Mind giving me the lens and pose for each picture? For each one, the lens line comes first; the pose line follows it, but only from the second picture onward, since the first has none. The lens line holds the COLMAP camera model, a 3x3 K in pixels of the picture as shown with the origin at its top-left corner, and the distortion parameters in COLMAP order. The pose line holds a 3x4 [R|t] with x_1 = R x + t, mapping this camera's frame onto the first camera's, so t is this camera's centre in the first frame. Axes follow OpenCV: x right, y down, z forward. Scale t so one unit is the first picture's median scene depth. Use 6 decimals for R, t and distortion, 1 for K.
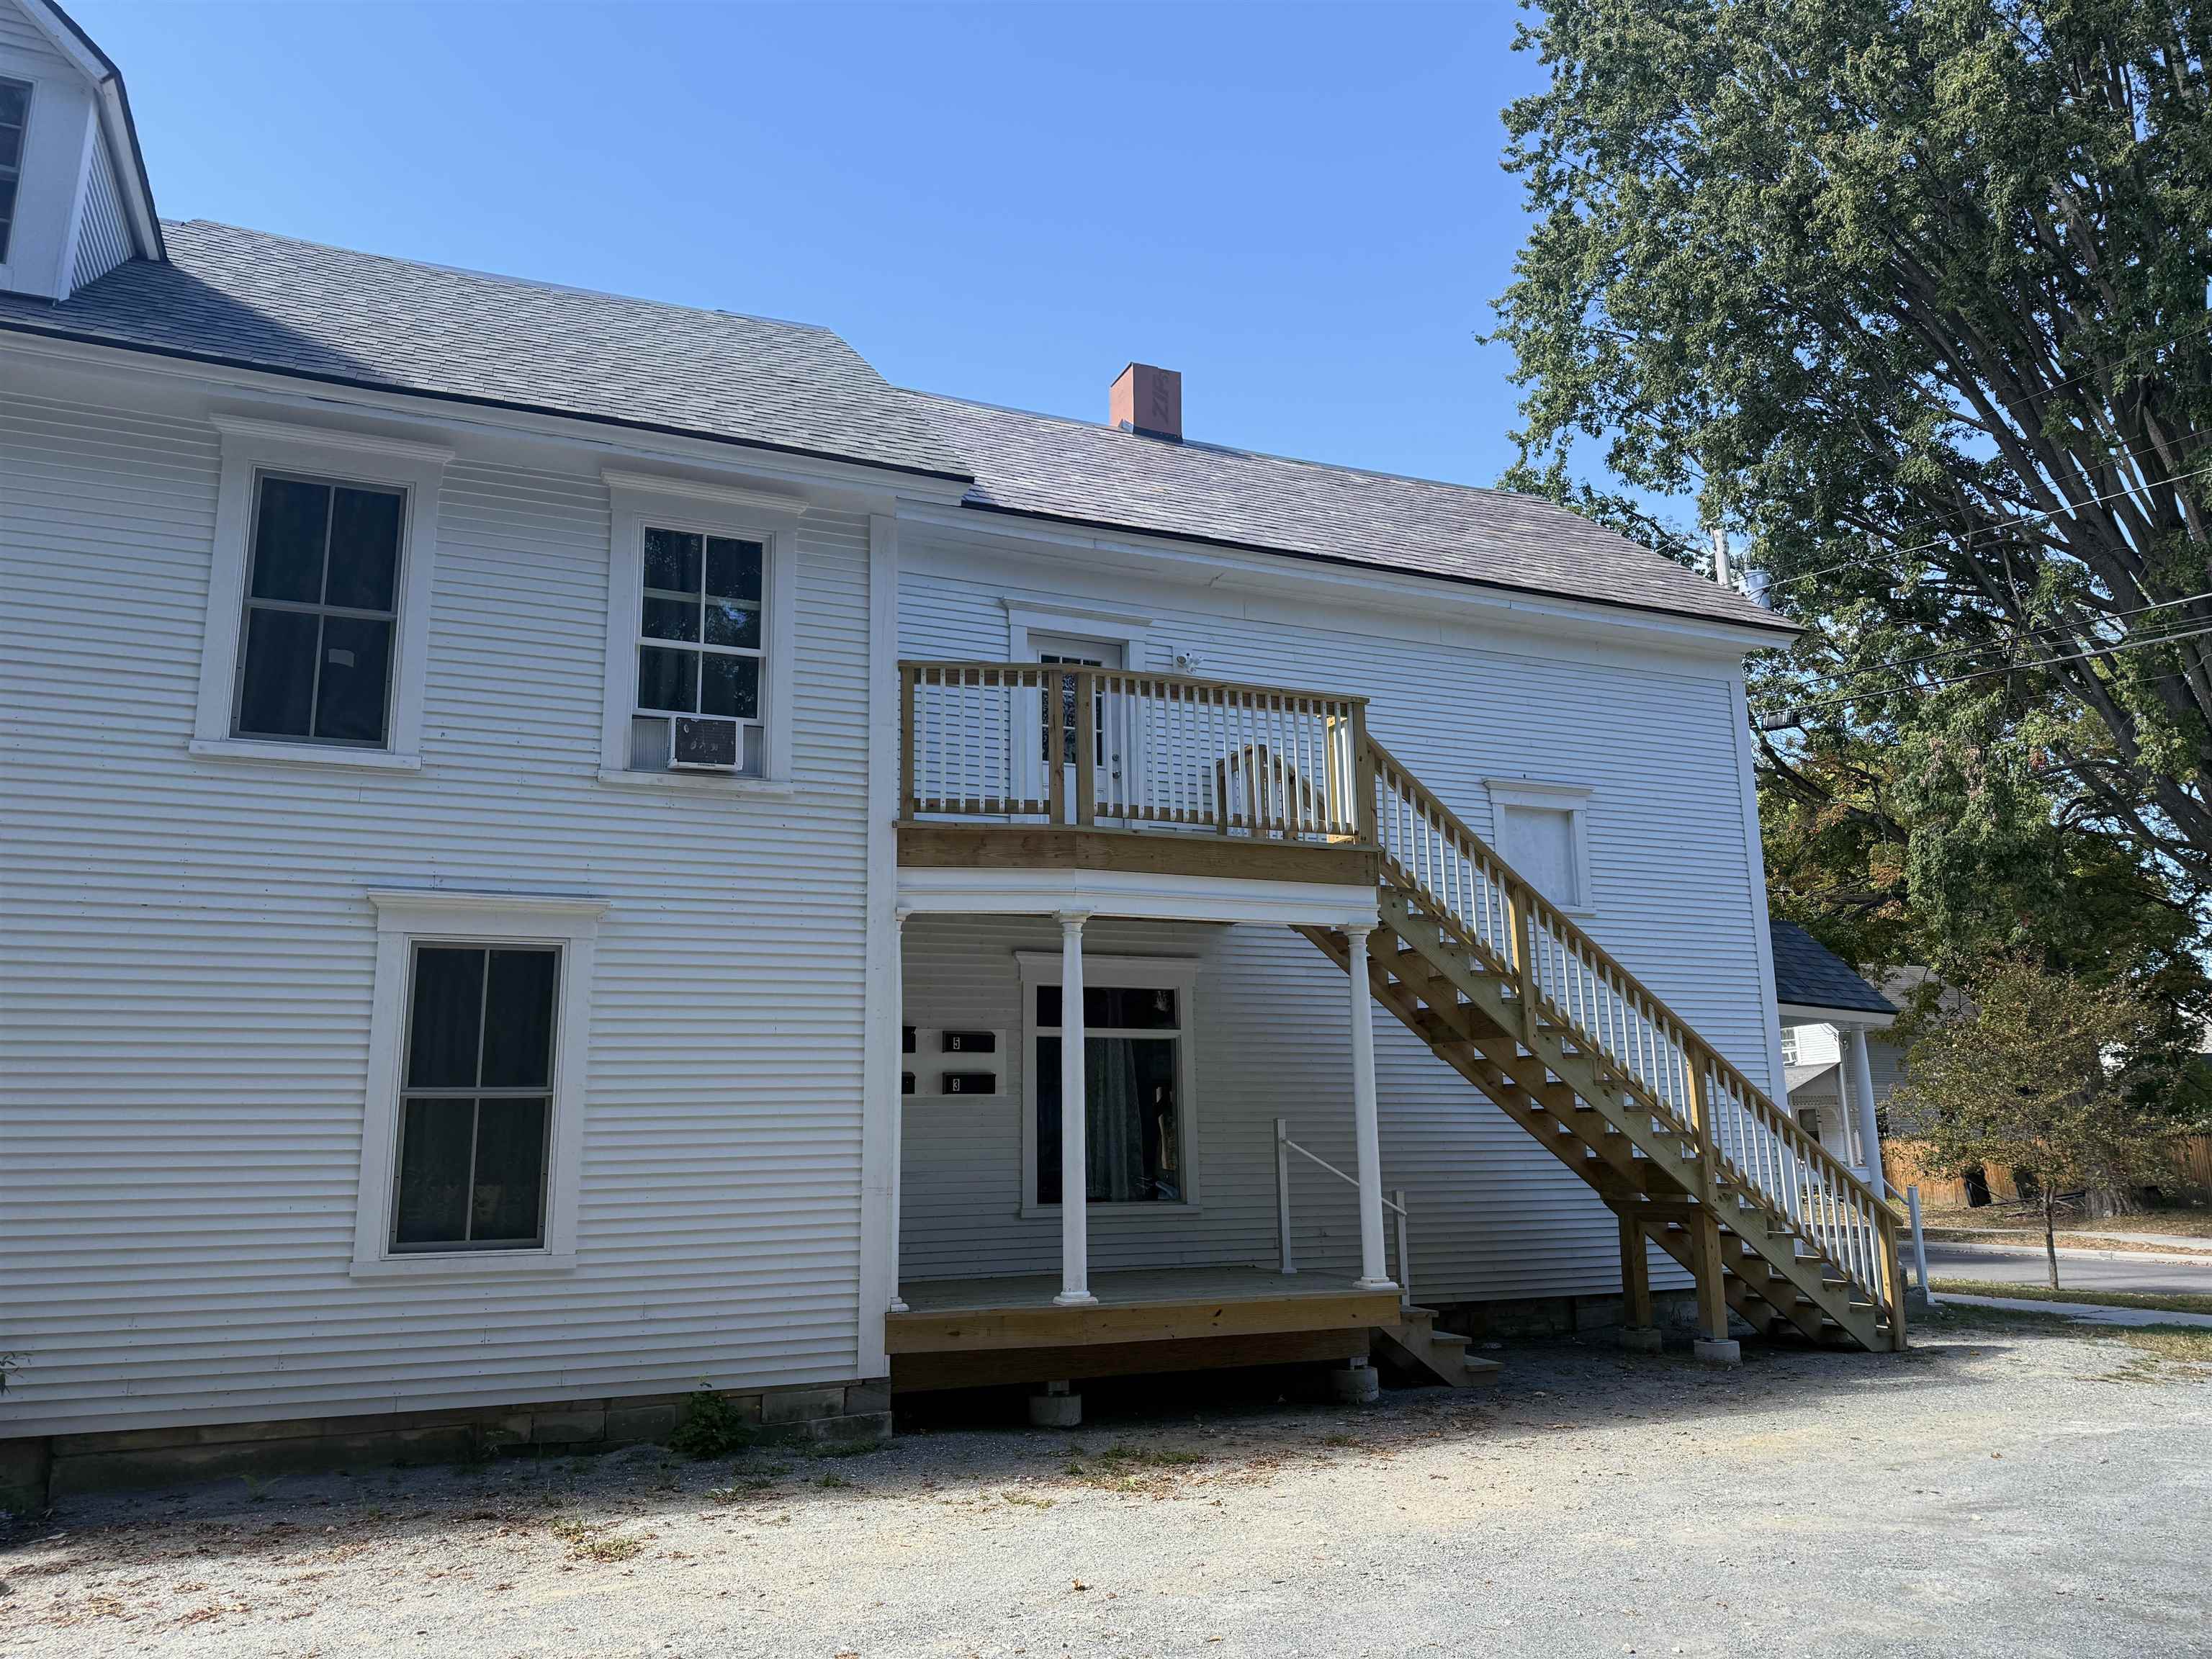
lens RADIAL K [[1535.7, 0, 1117.6], [0, 1535.7, 815.0], [0, 0, 1]] dist [0.045260, -0.054002]
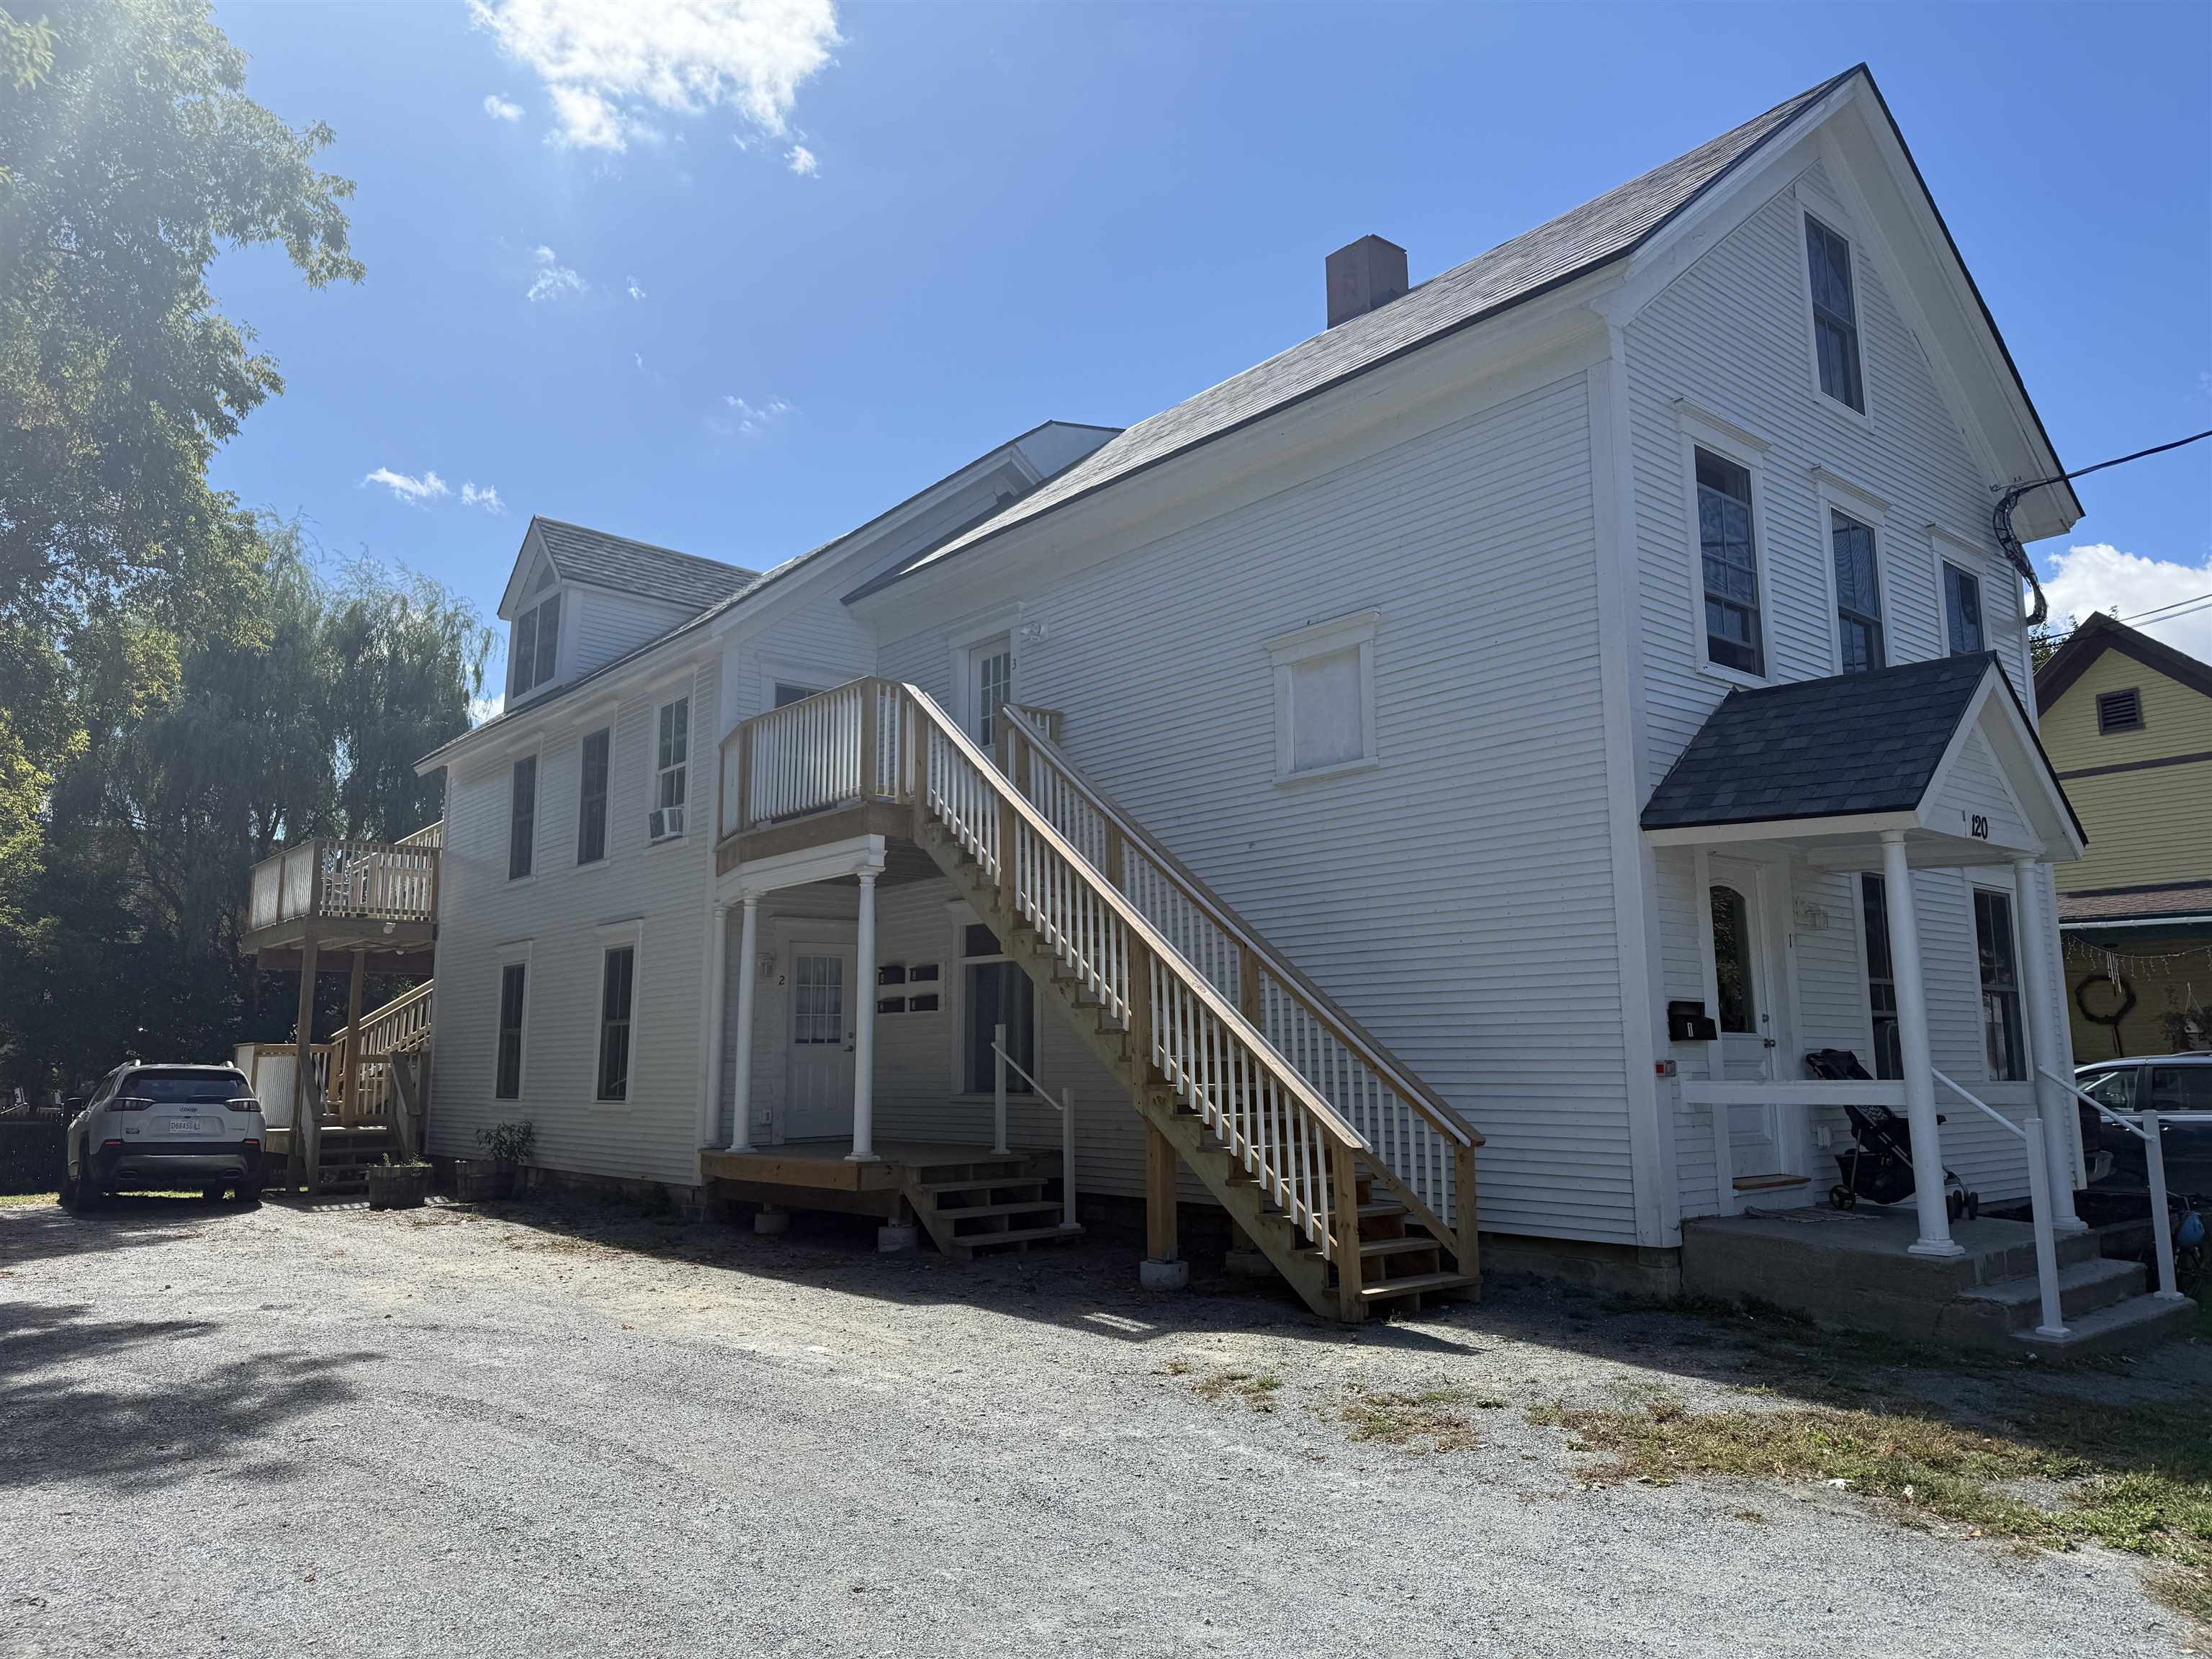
lens RADIAL K [[1535.7, 0, 1098.9], [0, 1535.7, 821.6], [0, 0, 1]] dist [0.045260, -0.054002]
pose [[0.290645, -0.143789, -0.945965, 1.508515], [0.200142, 0.975910, -0.086847, 0.197630], [0.935665, -0.164086, 0.312422, 0.885177]]
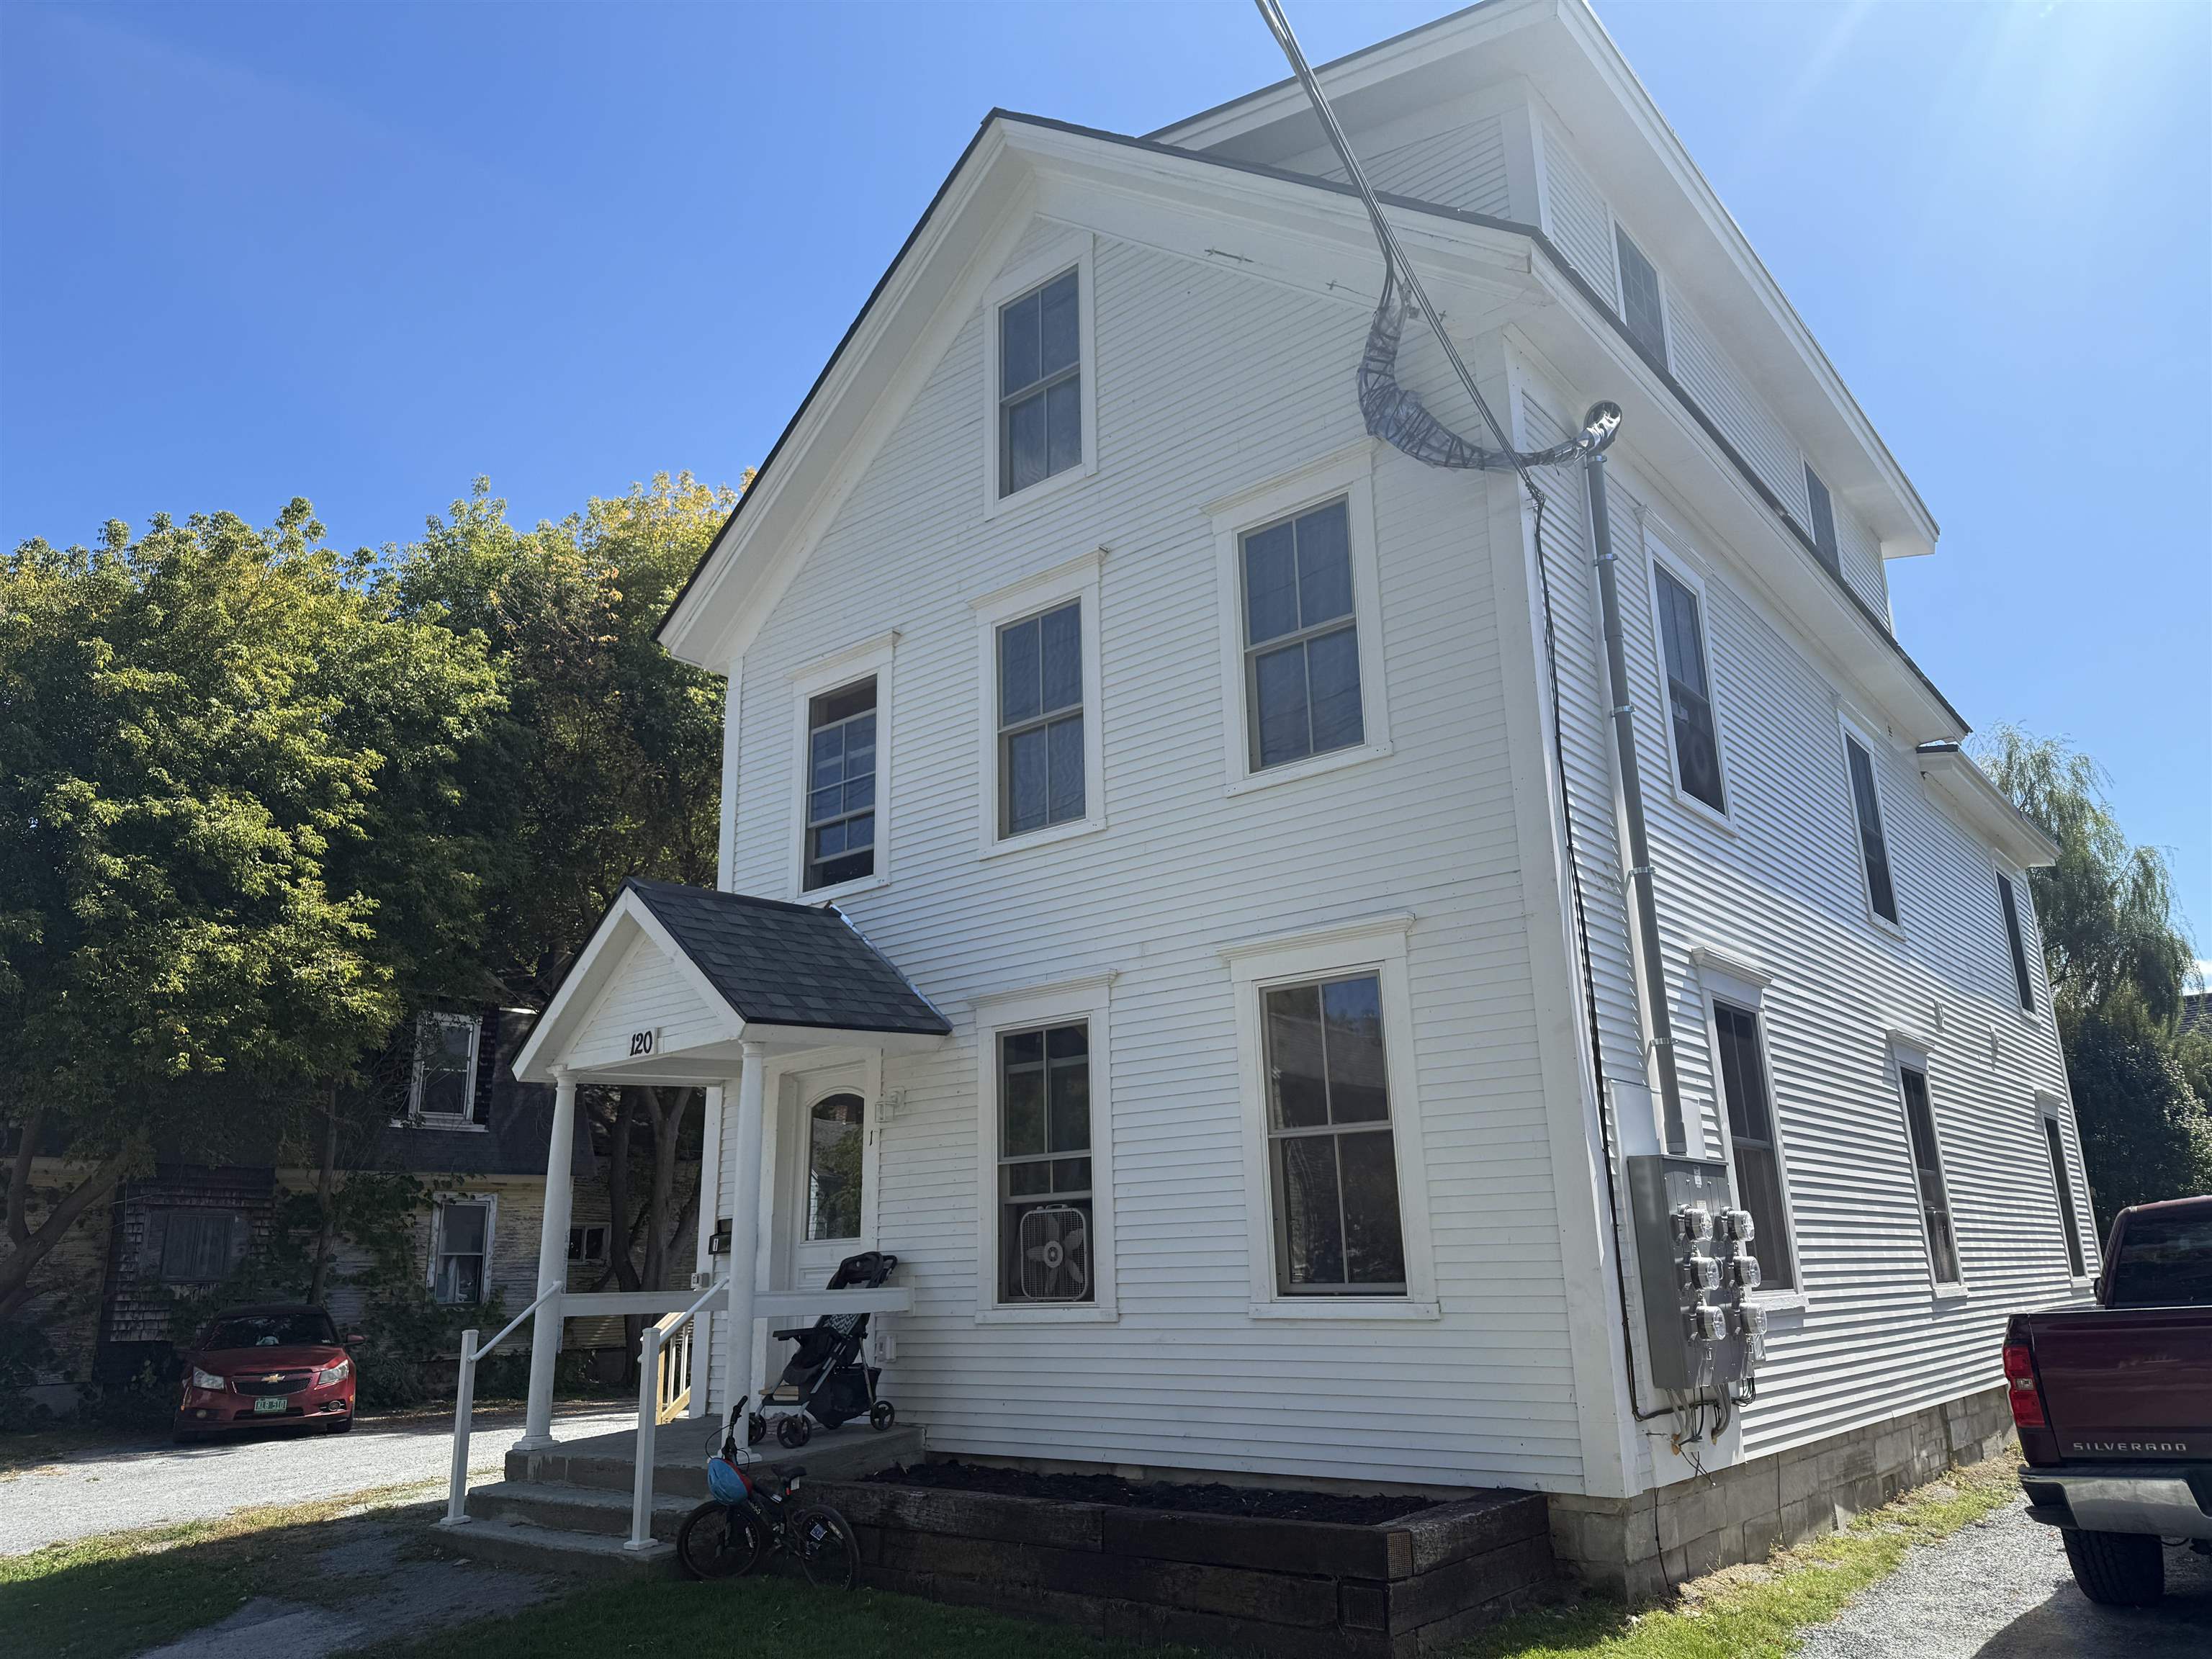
lens RADIAL K [[1535.7, 0, 1108.5], [0, 1535.7, 819.0], [0, 0, 1]] dist [0.045260, -0.054002]
pose [[-0.886491, -0.101799, -0.451410, 0.941259], [0.128675, 0.882802, -0.451779, 0.603484], [0.444497, -0.458583, -0.769496, 2.723828]]
